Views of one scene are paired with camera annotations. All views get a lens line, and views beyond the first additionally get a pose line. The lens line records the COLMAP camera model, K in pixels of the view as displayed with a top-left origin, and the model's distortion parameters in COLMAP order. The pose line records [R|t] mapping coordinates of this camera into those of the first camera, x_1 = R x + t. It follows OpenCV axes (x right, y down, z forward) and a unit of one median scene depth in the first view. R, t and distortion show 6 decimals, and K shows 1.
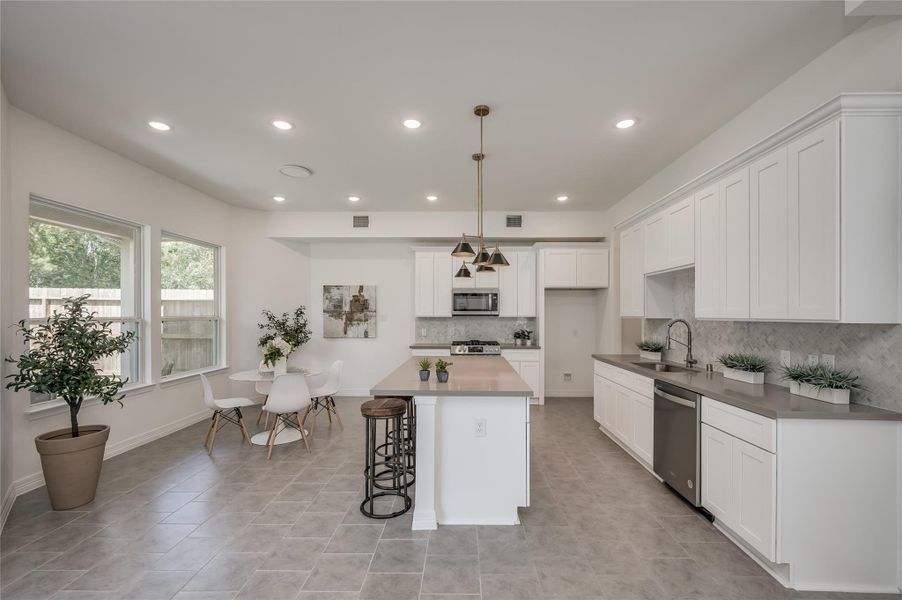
lens RADIAL K [[376.1, 0, 460.7], [0, 376.1, 313.2], [0, 0, 1]] dist [-0.012229, 0.000314]
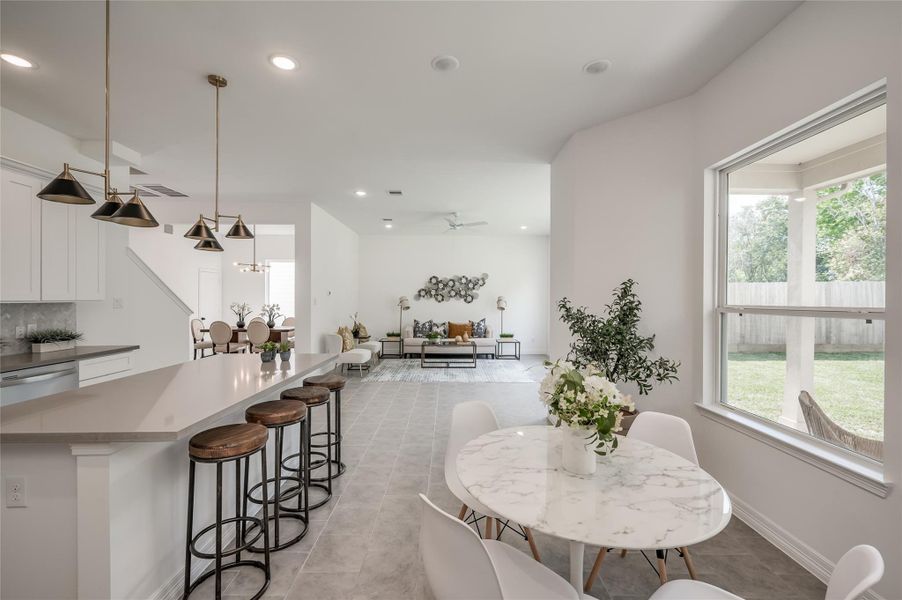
lens RADIAL K [[376.1, 0, 447.7], [0, 376.1, 297.7], [0, 0, 1]] dist [-0.012229, 0.000314]
pose [[-0.999946, -0.002250, -0.010100, -0.257989], [-0.002287, 0.999991, 0.003600, -0.001566], [0.010092, 0.003623, -0.999943, 0.974042]]
